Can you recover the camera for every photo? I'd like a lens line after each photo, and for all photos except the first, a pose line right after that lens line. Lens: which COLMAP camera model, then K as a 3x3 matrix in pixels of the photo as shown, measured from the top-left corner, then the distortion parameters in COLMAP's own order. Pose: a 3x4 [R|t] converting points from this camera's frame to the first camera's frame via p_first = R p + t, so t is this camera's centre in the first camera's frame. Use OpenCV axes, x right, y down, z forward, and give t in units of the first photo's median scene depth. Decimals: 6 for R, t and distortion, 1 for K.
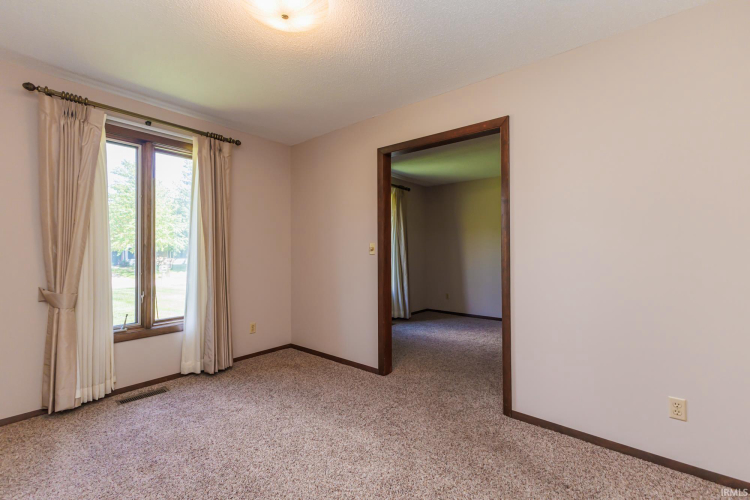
lens RADIAL K [[322.7, 0, 376.0], [0, 322.7, 249.3], [0, 0, 1]] dist [0.001696, -0.000354]
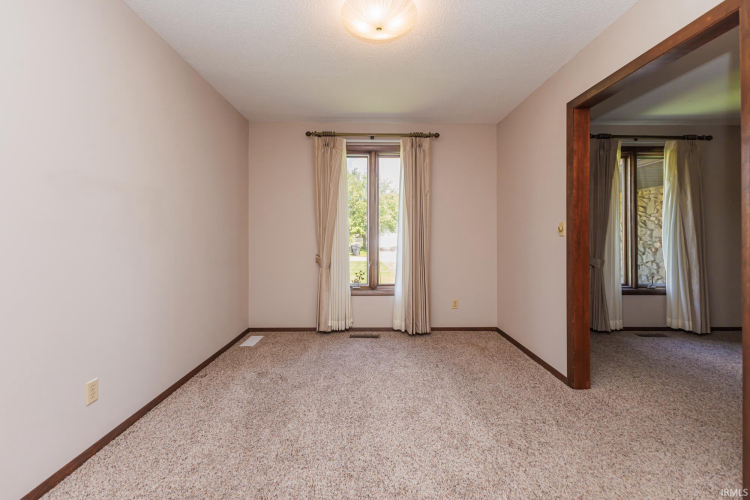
lens RADIAL K [[323.5, 0, 376.4], [0, 323.5, 232.8], [0, 0, 1]] dist [0.002837, -0.000132]
pose [[0.653192, -0.001765, -0.757191, 0.331348], [0.002846, 0.999996, 0.000124, 0.008889], [0.757187, -0.002236, 0.653194, 0.125643]]
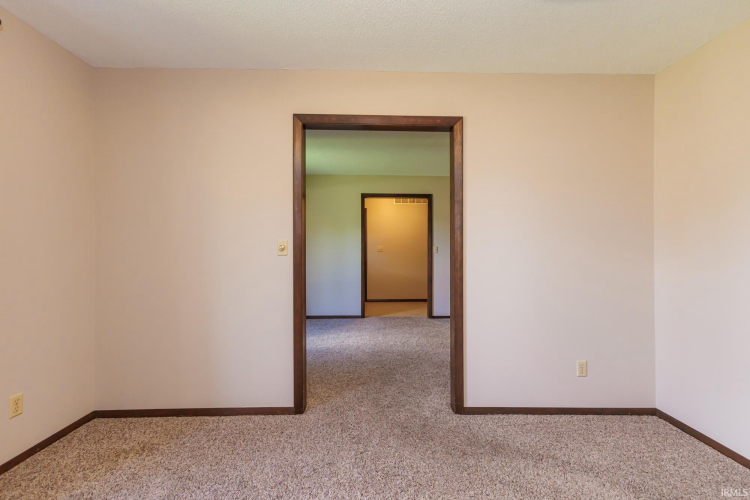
lens RADIAL K [[321.9, 0, 383.3], [0, 321.9, 247.6], [0, 0, 1]] dist [0.006791, -0.000500]
pose [[0.757890, 0.003276, 0.652374, -0.352611], [-0.006804, 0.999973, 0.002884, -0.004564], [-0.652346, -0.006624, 0.757892, 0.322462]]
